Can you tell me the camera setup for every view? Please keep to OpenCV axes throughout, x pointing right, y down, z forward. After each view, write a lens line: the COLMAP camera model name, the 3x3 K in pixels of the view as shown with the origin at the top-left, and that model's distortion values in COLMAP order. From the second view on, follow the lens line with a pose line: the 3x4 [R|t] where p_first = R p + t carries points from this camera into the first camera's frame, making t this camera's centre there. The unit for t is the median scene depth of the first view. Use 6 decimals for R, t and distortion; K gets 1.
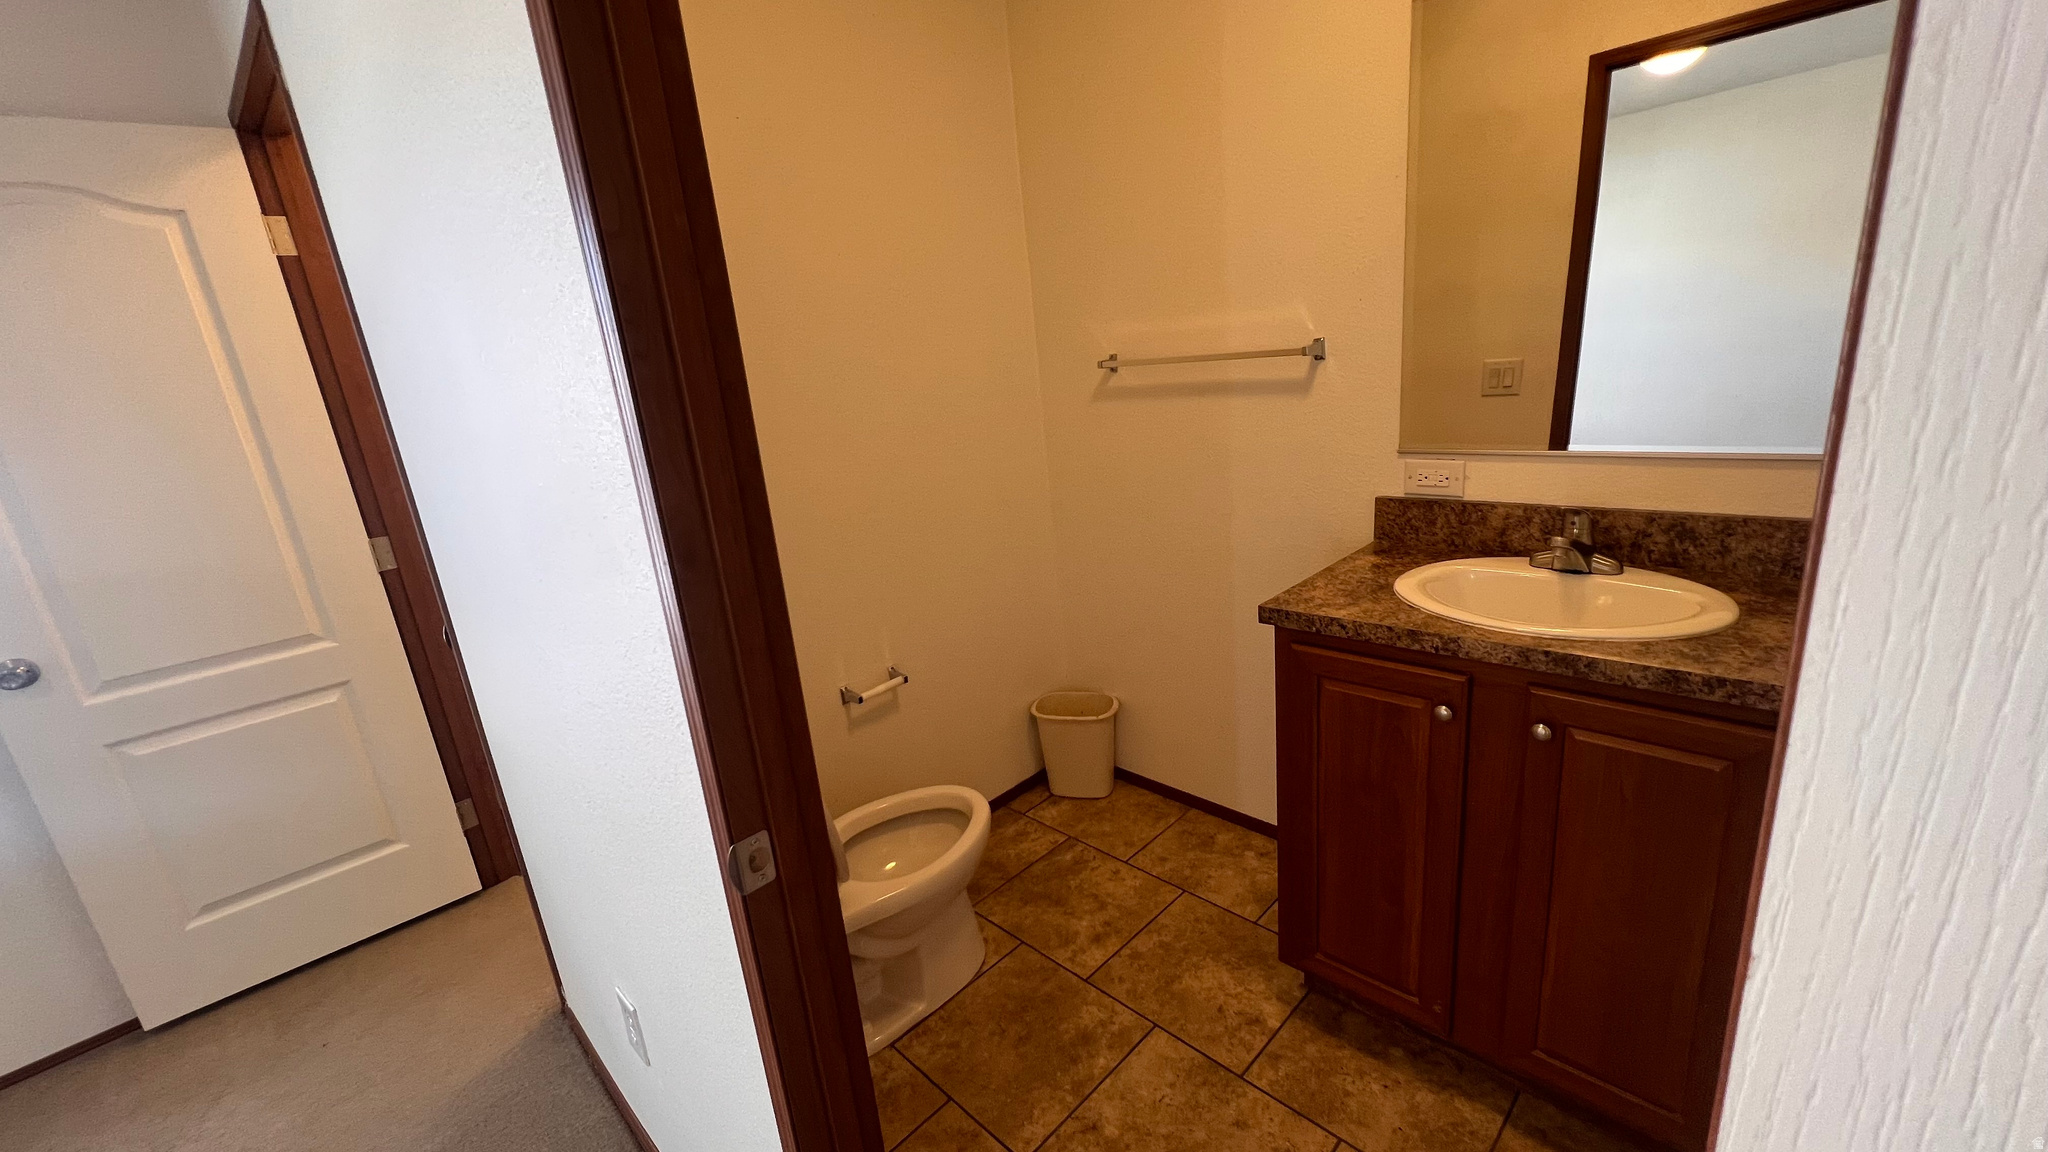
lens RADIAL K [[816.8, 0, 1004.0], [0, 816.8, 582.9], [0, 0, 1]] dist [-0.000516, -0.000344]
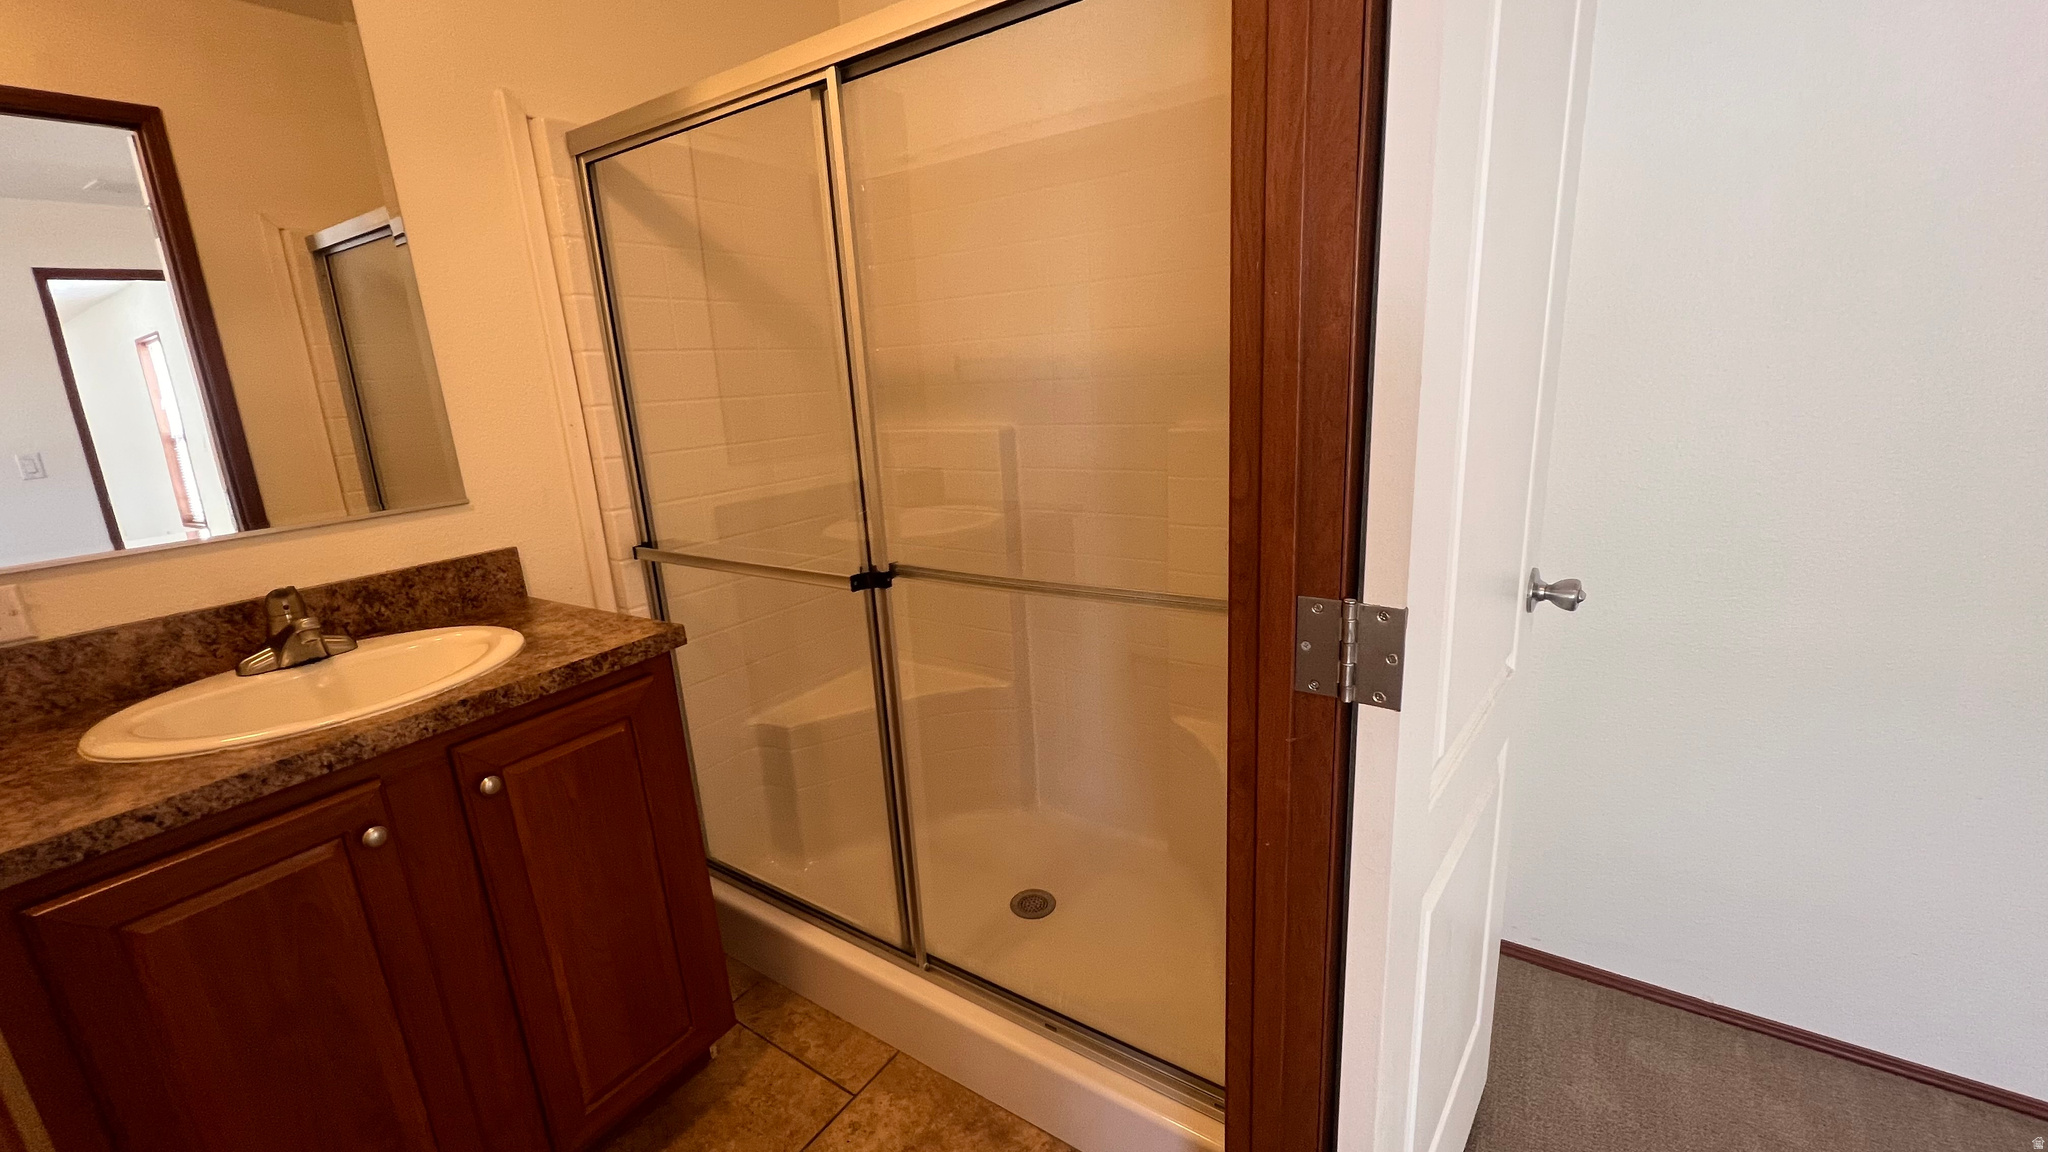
lens RADIAL K [[816.8, 0, 1016.7], [0, 816.8, 563.4], [0, 0, 1]] dist [-0.000516, -0.000344]
pose [[-0.176812, -0.126393, 0.976096, -0.253015], [0.345135, 0.920787, 0.181749, -0.007827], [-0.921748, 0.369020, -0.119183, 0.381968]]
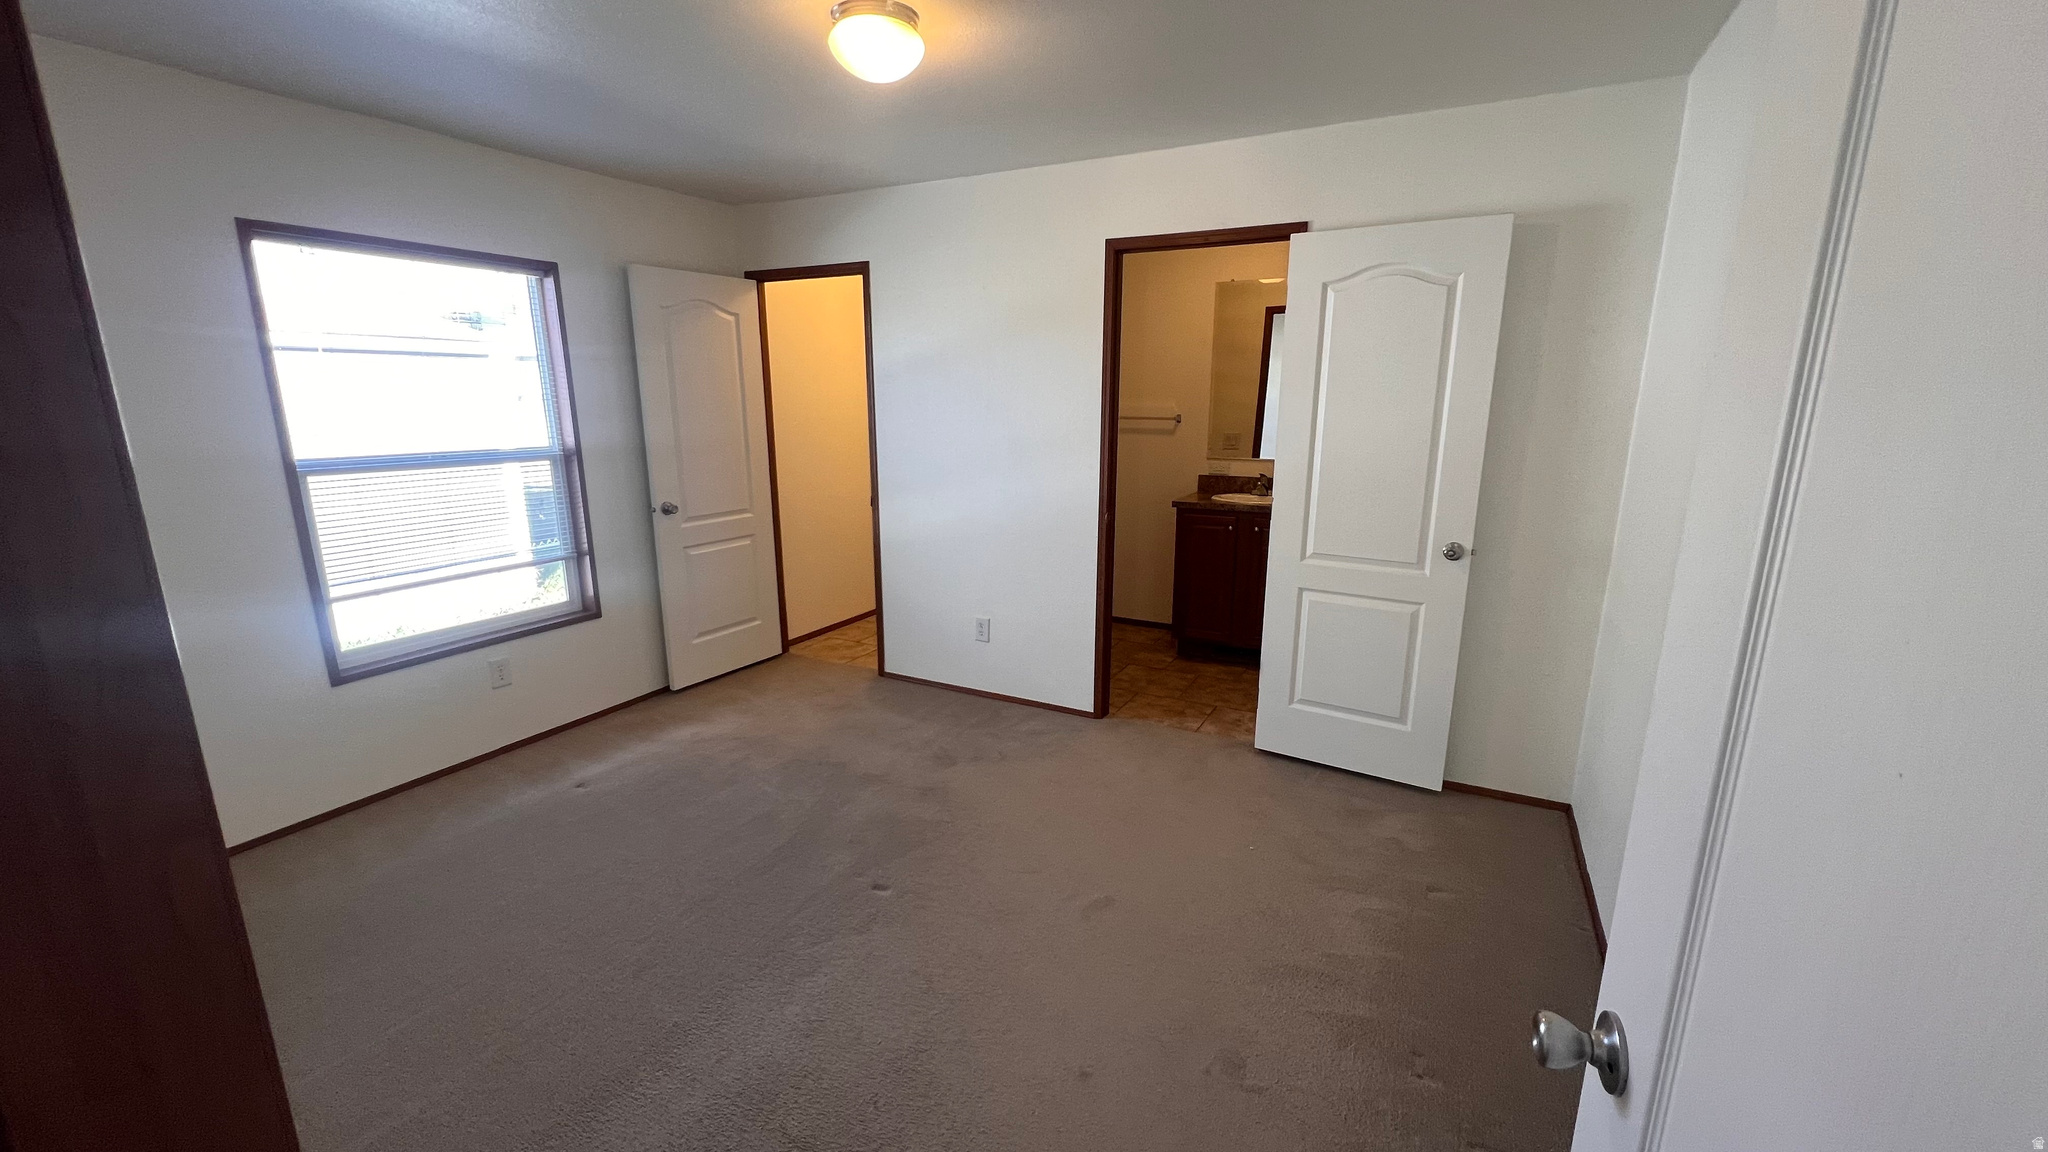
lens RADIAL K [[816.8, 0, 1007.9], [0, 816.8, 581.0], [0, 0, 1]] dist [-0.000516, -0.000344]
pose [[0.952058, 0.030722, 0.304370, -1.174996], [-0.010636, 0.997667, -0.067432, 0.533912], [-0.305732, 0.060962, 0.950164, -1.655936]]
